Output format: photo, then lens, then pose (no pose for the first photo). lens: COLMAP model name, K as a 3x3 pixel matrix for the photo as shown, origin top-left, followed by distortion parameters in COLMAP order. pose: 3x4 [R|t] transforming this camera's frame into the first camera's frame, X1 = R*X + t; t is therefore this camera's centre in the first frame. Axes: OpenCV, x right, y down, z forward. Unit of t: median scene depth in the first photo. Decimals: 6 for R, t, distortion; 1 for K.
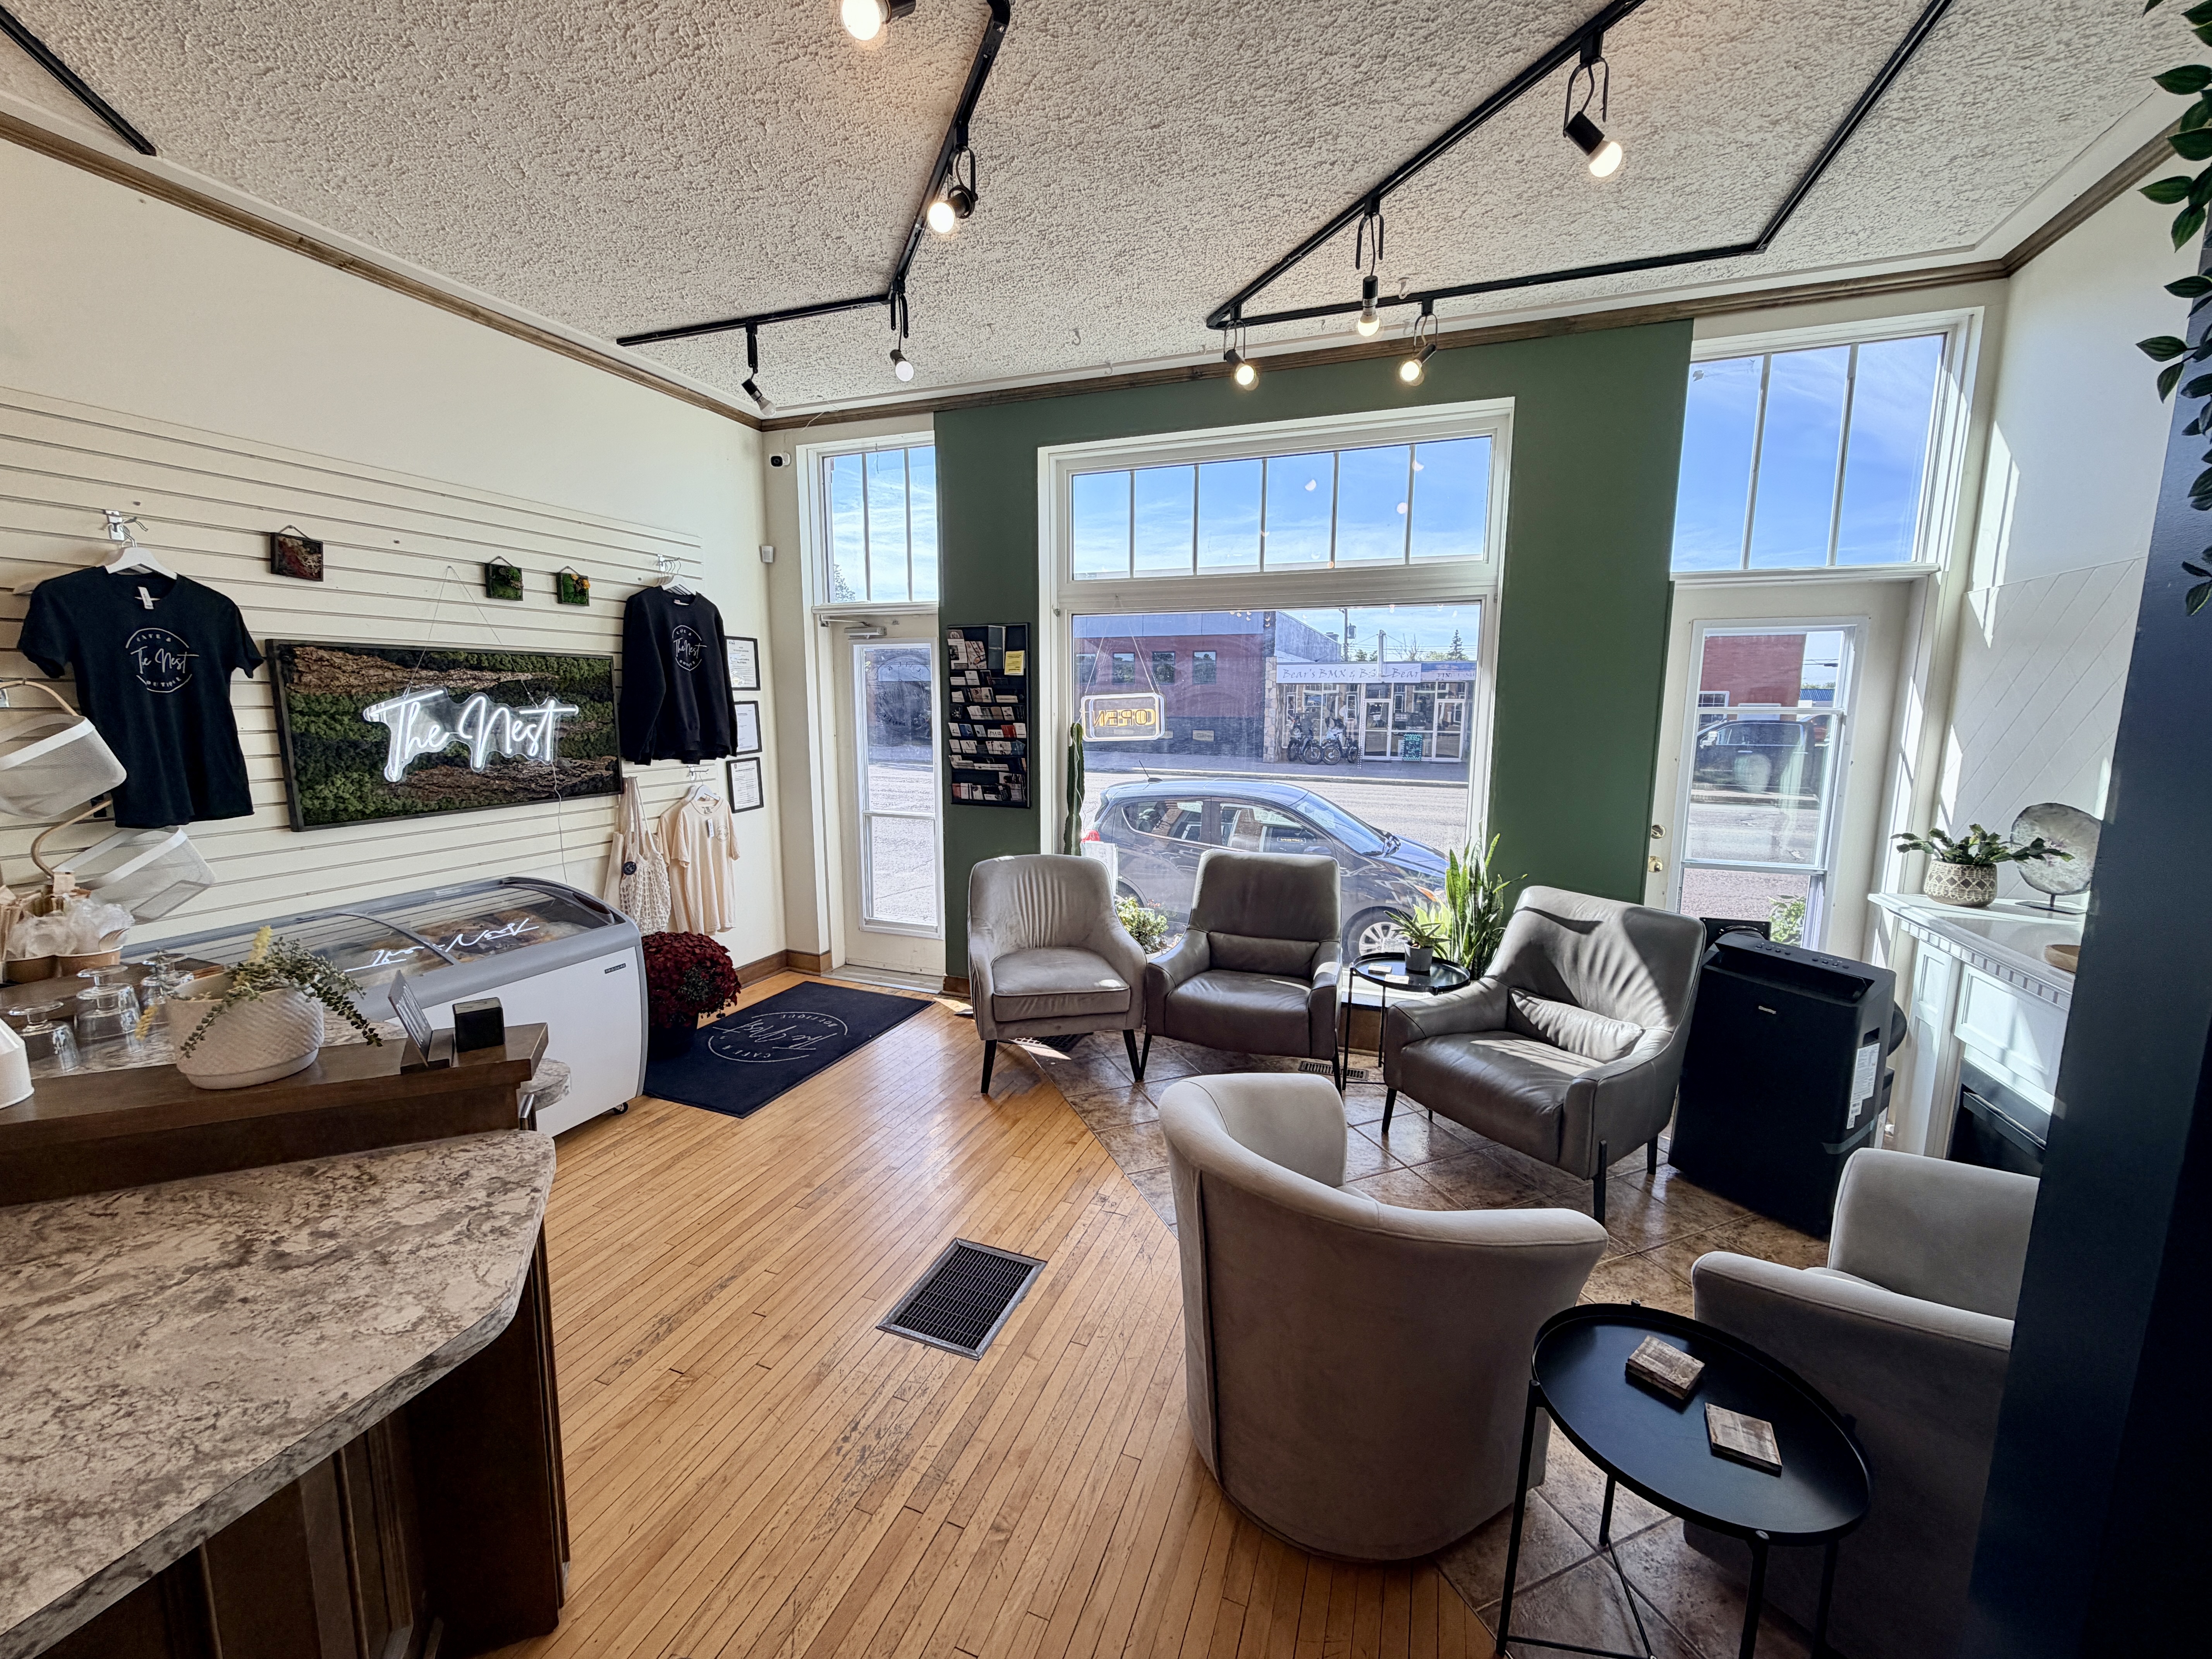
lens RADIAL K [[876.4, 0, 1105.6], [0, 876.4, 831.8], [0, 0, 1]] dist [-0.000117, -0.000360]
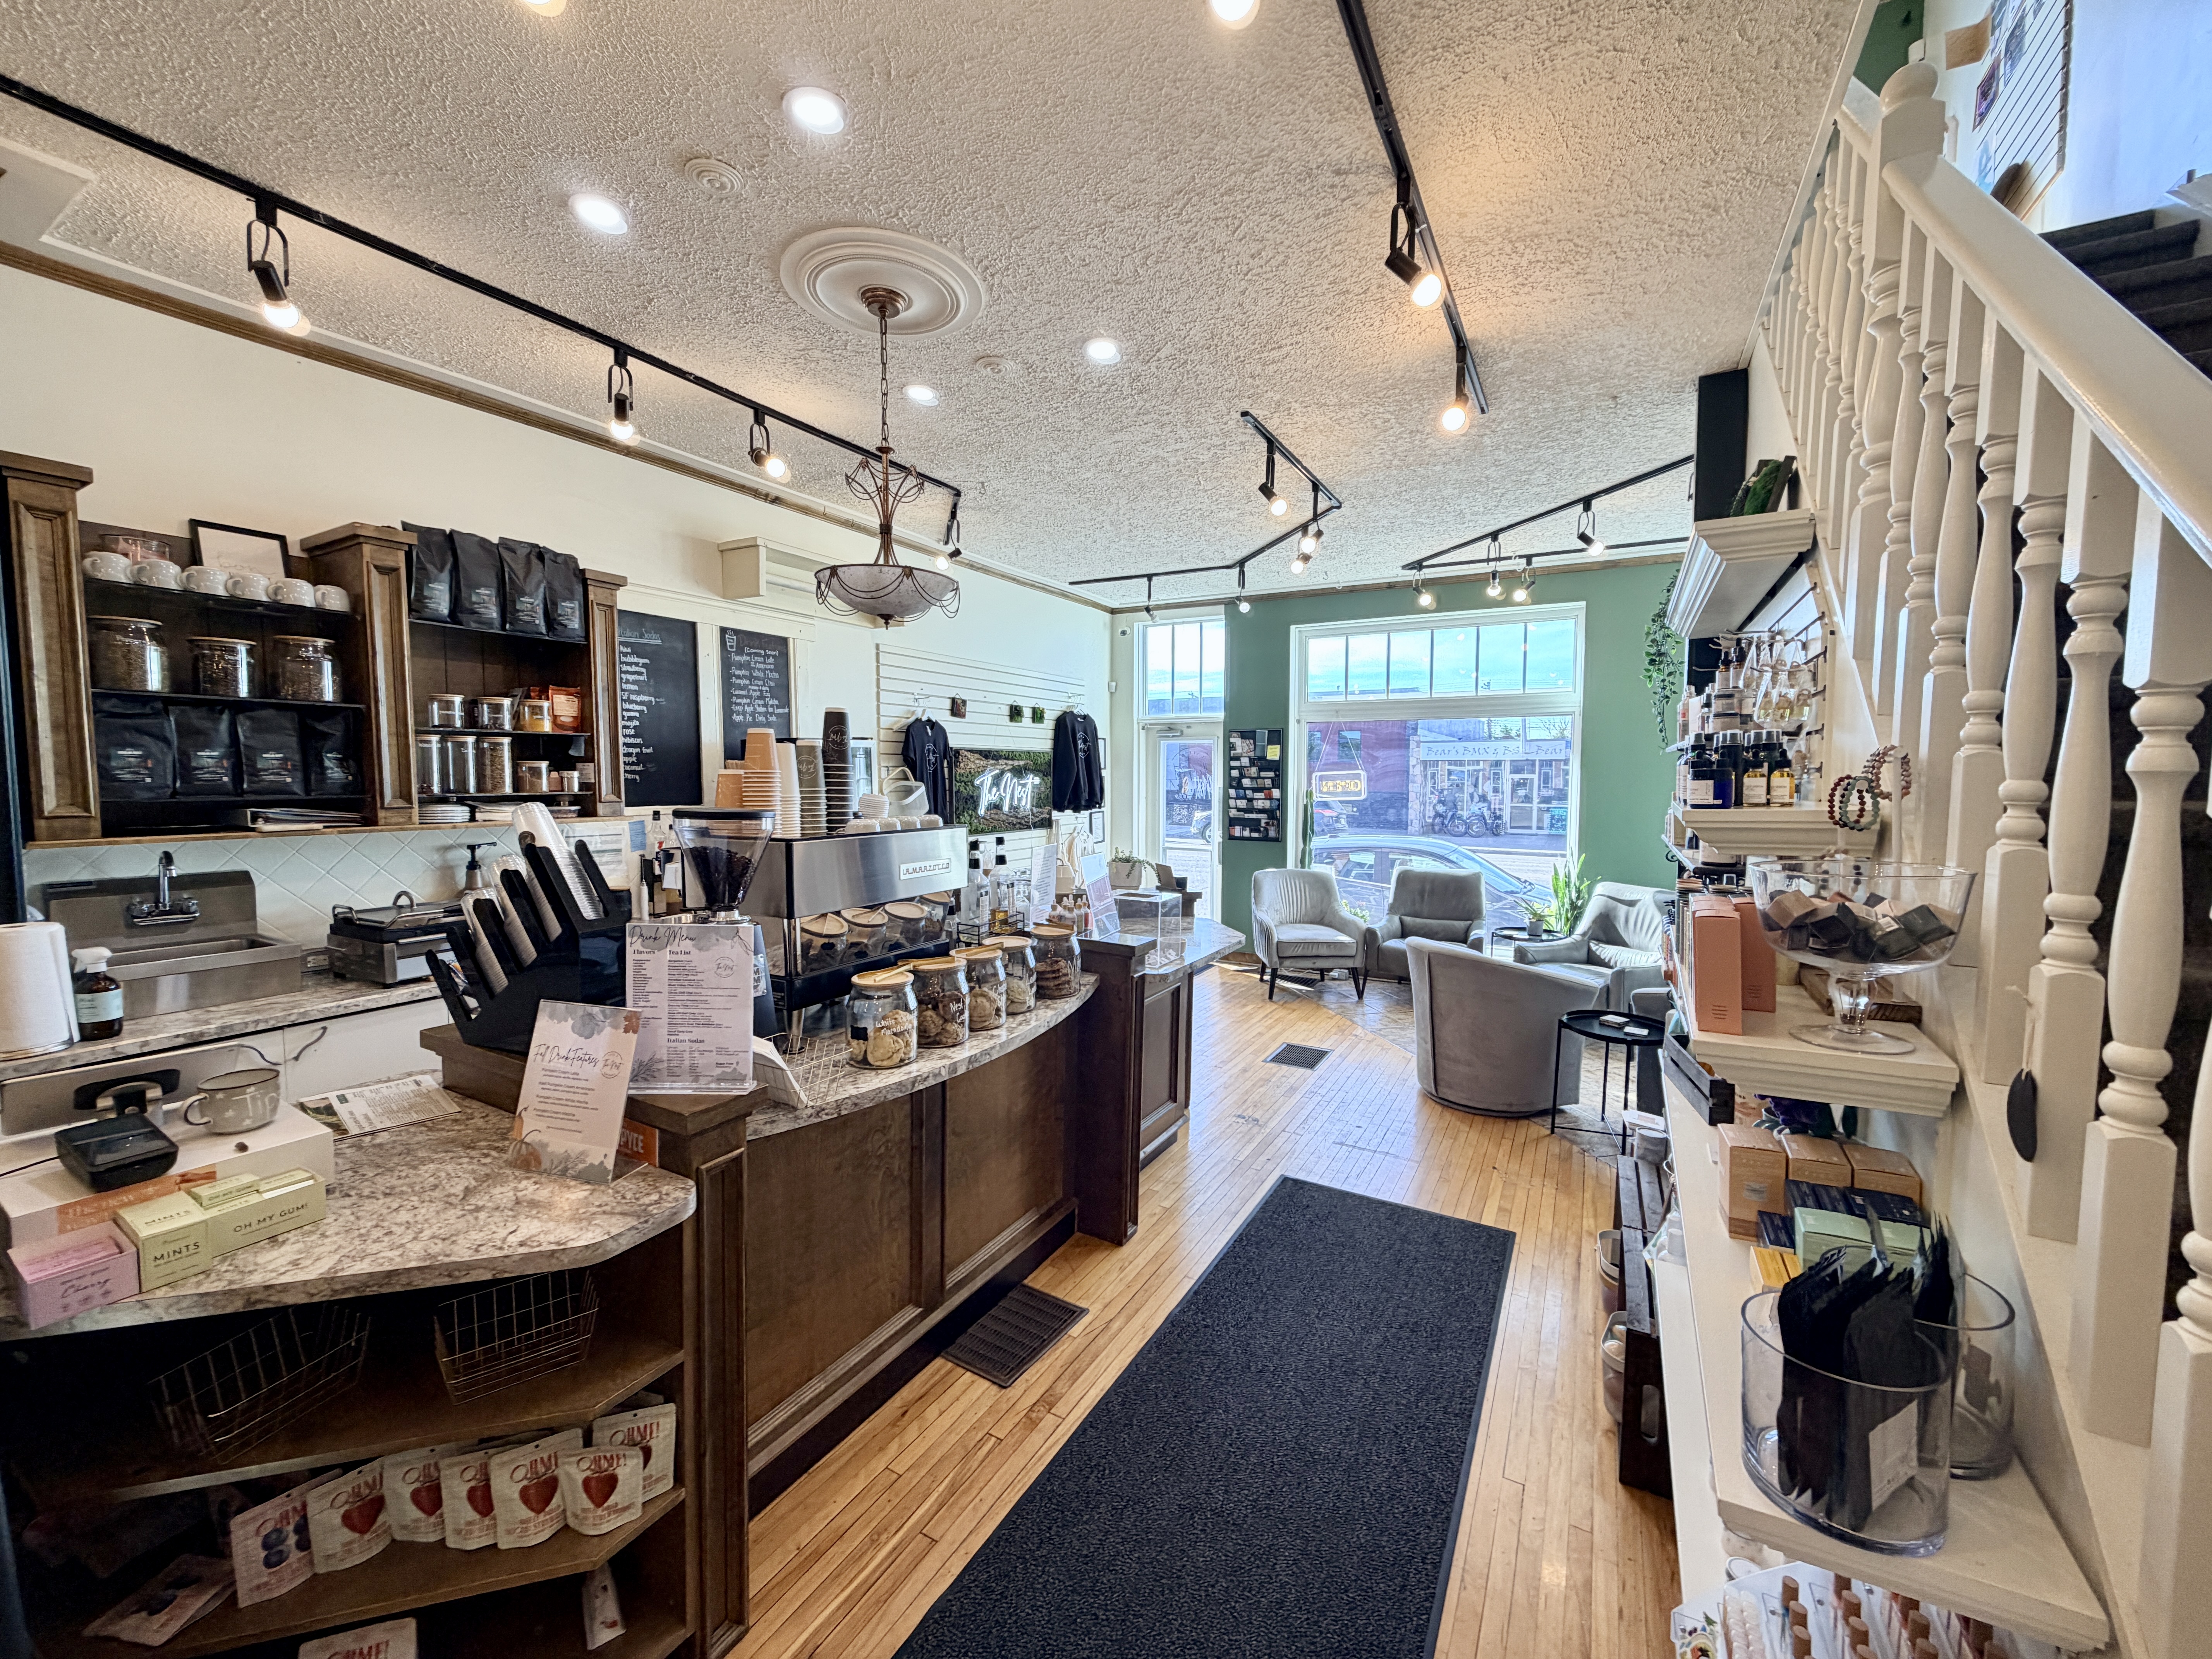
lens RADIAL K [[876.4, 0, 1106.6], [0, 876.4, 832.4], [0, 0, 1]] dist [-0.000117, -0.000360]
pose [[0.989121, 0.007748, -0.146903, -0.172700], [-0.020288, 0.996254, -0.084059, 0.101218], [0.145702, 0.086125, 0.985573, -0.655350]]
